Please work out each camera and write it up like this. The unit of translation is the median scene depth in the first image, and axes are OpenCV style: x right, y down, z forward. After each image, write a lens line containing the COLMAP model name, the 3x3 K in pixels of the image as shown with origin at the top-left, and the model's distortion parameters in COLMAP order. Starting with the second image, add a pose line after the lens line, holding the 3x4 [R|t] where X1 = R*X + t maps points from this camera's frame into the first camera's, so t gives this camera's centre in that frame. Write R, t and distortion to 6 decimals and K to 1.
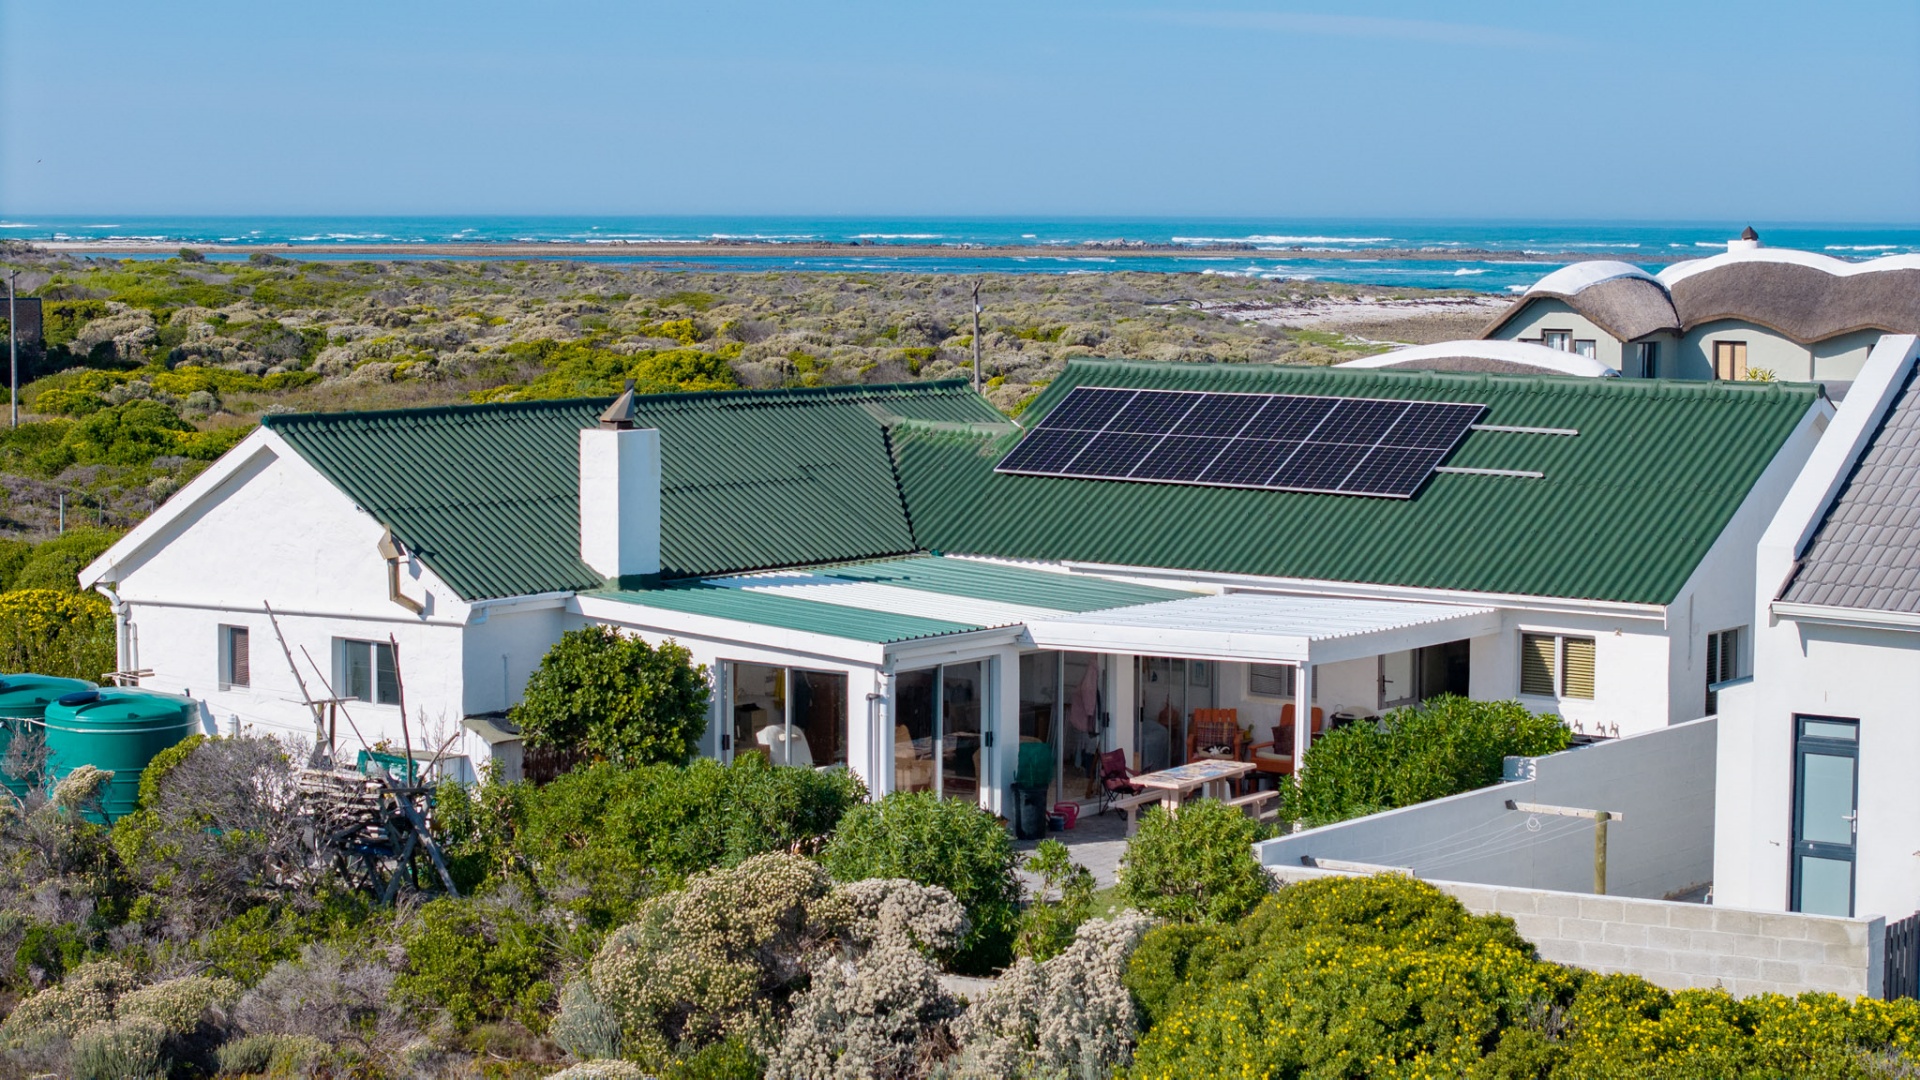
lens RADIAL K [[3828.9, 0, 960.0], [0, 3828.9, 540.0], [0, 0, 1]] dist [-0.199561, 0.745178]
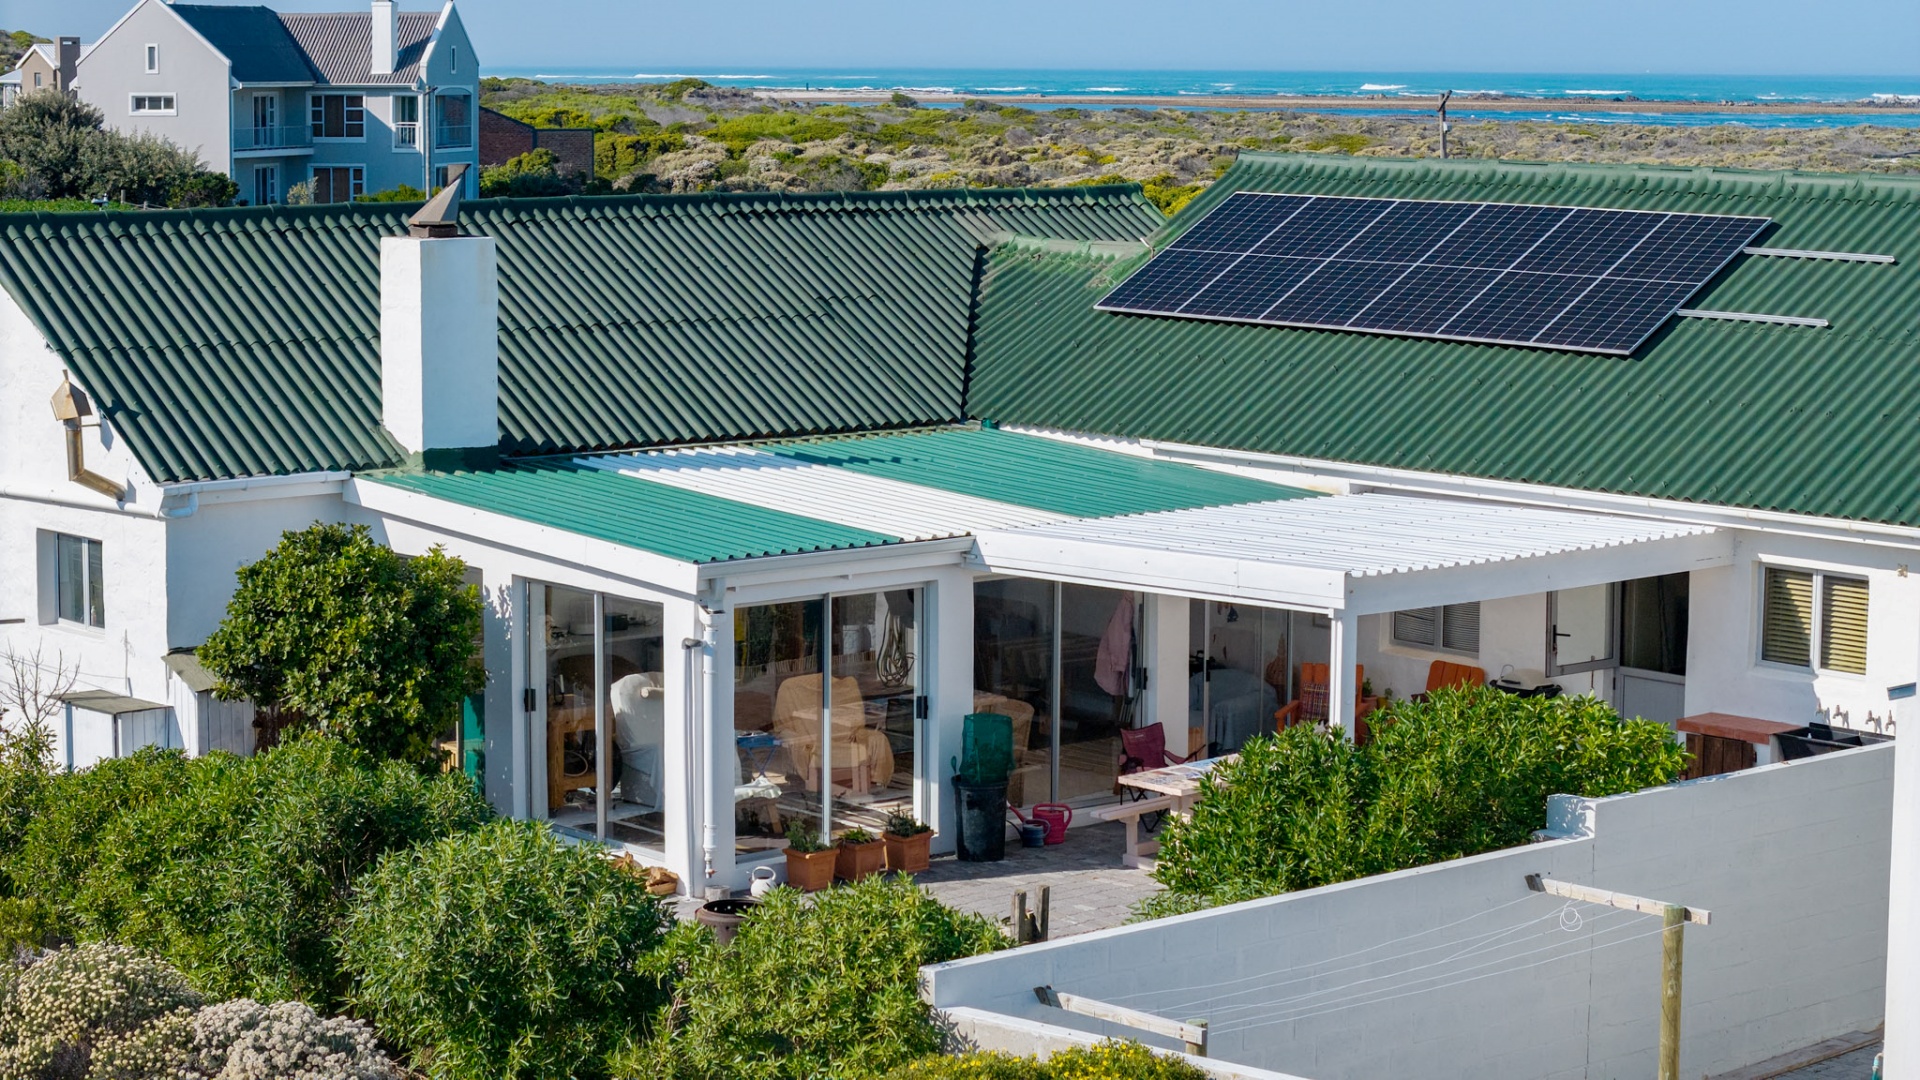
lens RADIAL K [[3828.9, 0, 960.0], [0, 3828.9, 540.0], [0, 0, 1]] dist [-0.199561, 0.745178]
pose [[0.979549, 0.024722, -0.199679, 0.142208], [-0.017224, 0.999083, 0.039200, -0.002972], [0.200465, -0.034959, 0.979077, 0.343578]]
